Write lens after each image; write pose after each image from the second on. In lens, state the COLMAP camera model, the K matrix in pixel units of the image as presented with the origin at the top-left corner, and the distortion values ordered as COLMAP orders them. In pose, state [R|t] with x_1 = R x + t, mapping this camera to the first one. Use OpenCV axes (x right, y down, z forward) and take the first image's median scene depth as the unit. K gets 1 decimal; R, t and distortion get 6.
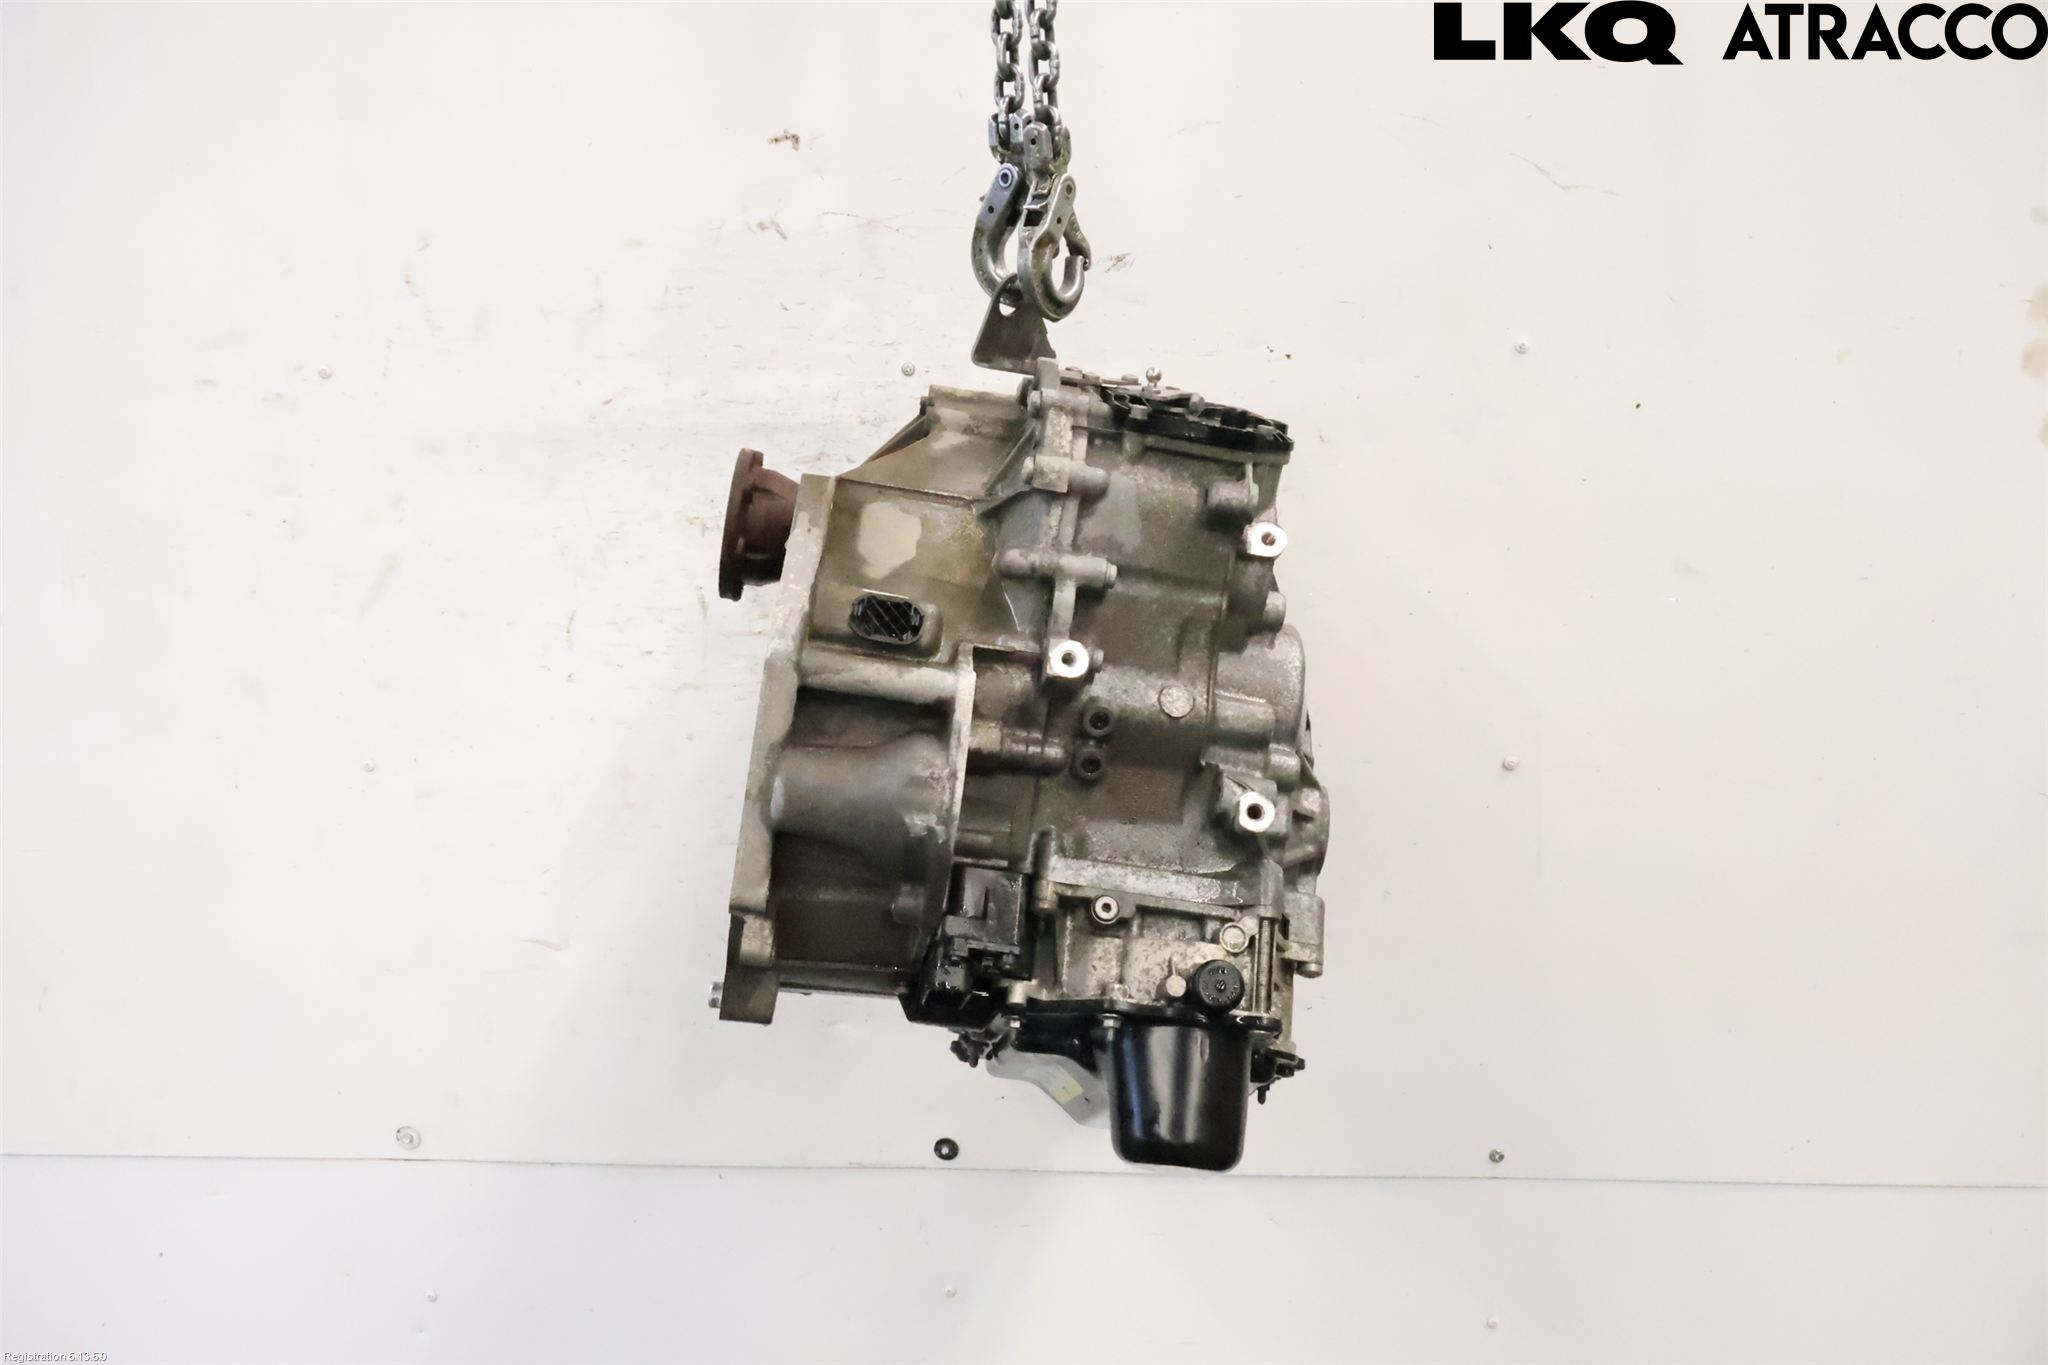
lens RADIAL K [[1730.3, 0, 1024.0], [0, 1730.3, 682.5], [0, 0, 1]] dist [-0.005236, -0.006127]
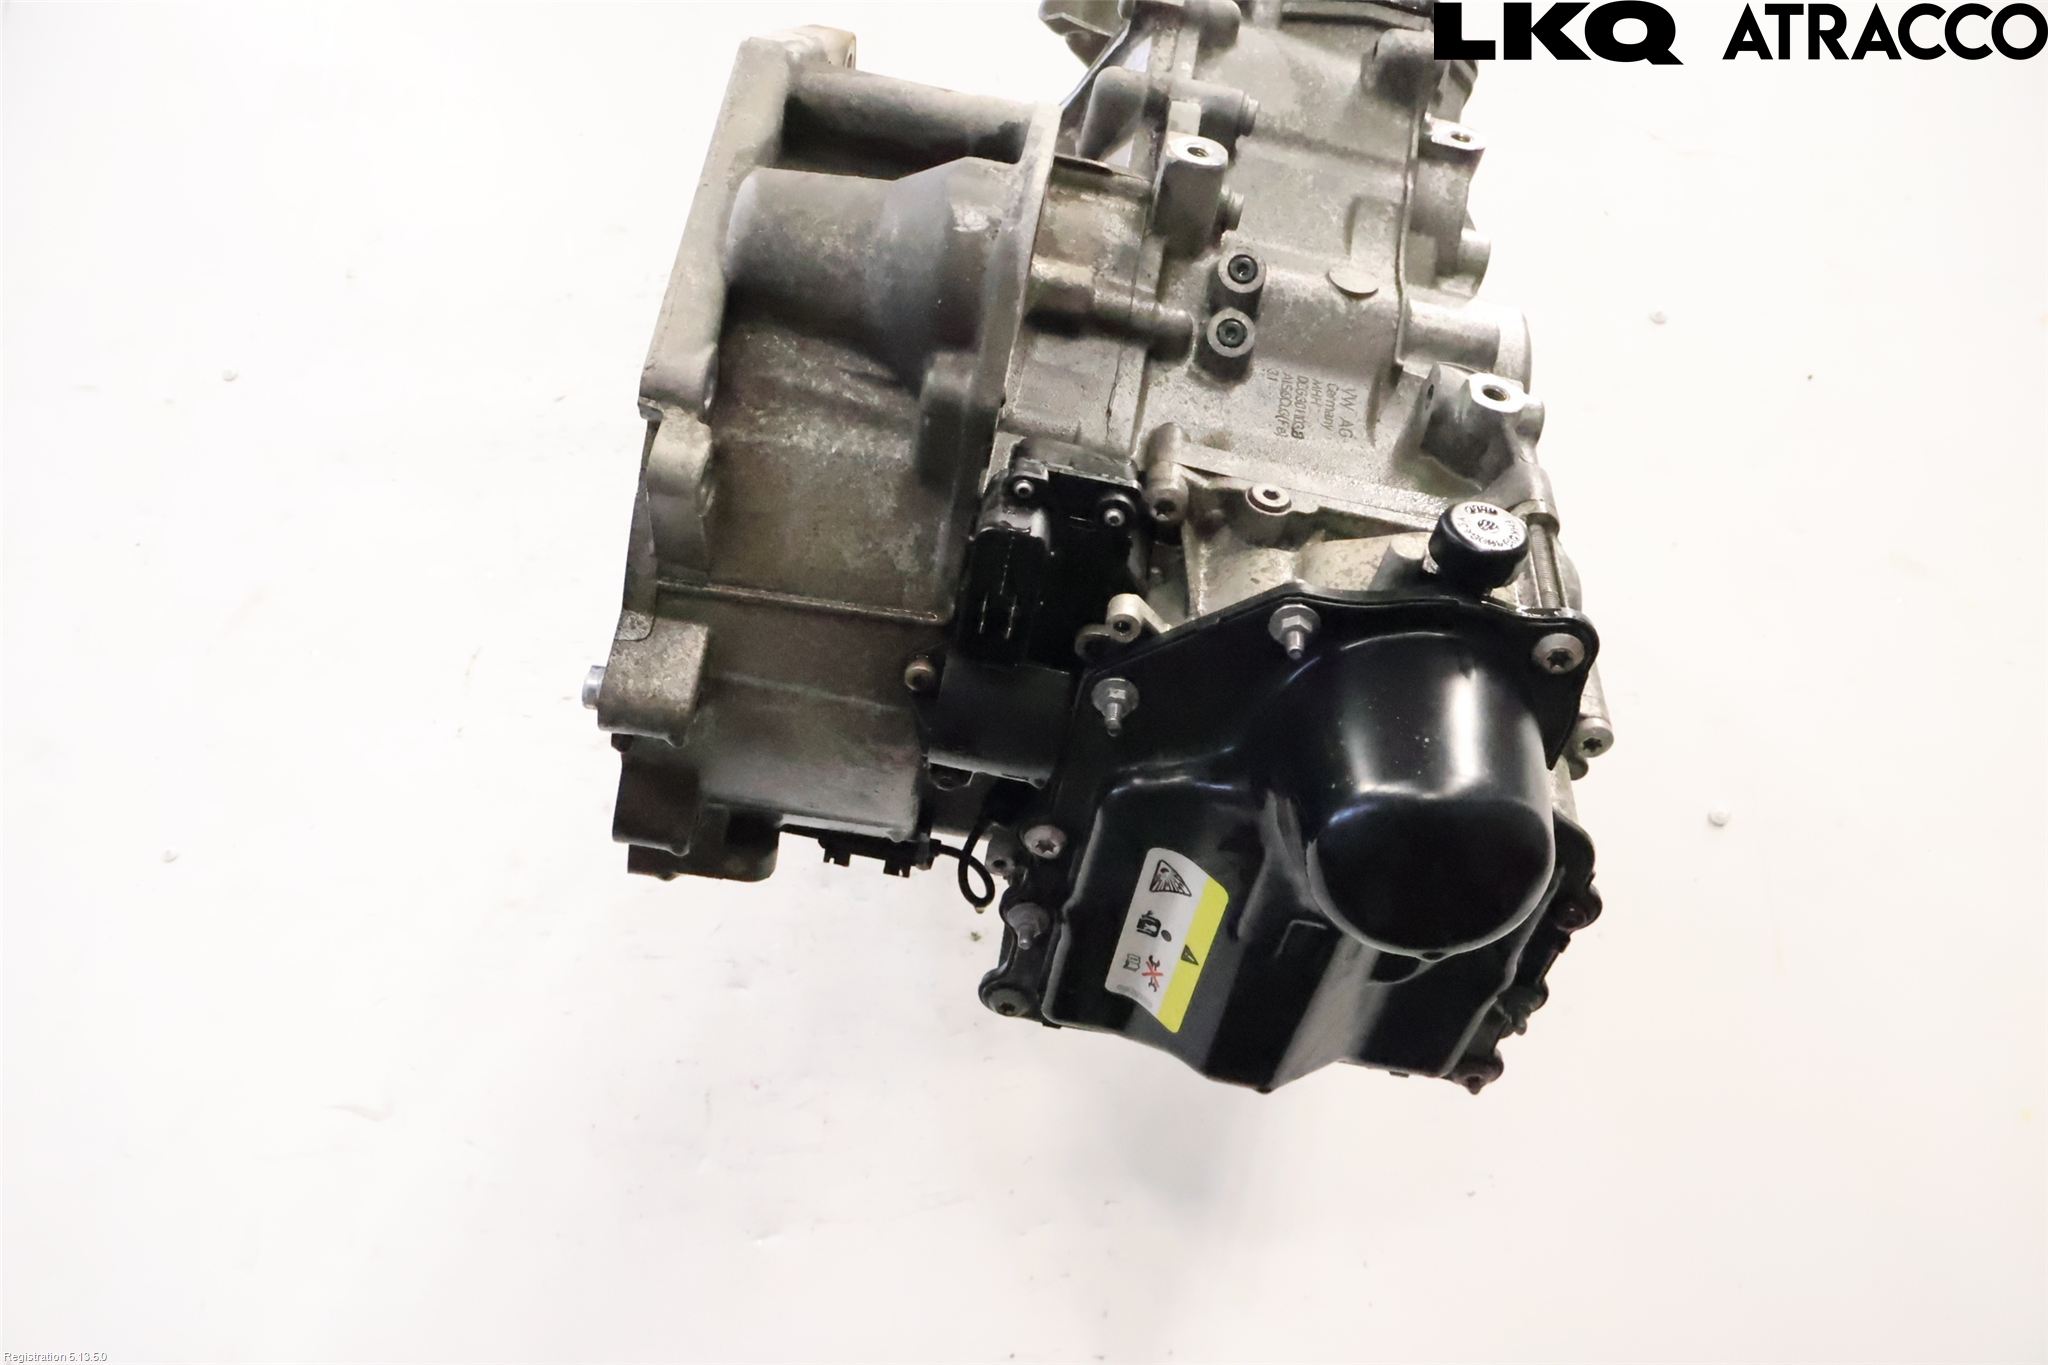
lens RADIAL K [[1634.9, 0, 971.1], [0, 1634.9, 683.2], [0, 0, 1]] dist [-0.000398, -0.000259]
pose [[0.999514, 0.029489, -0.010109, -0.033635], [-0.030908, 0.895226, -0.444539, 0.309543], [-0.004060, 0.444635, 0.895703, 0.369338]]
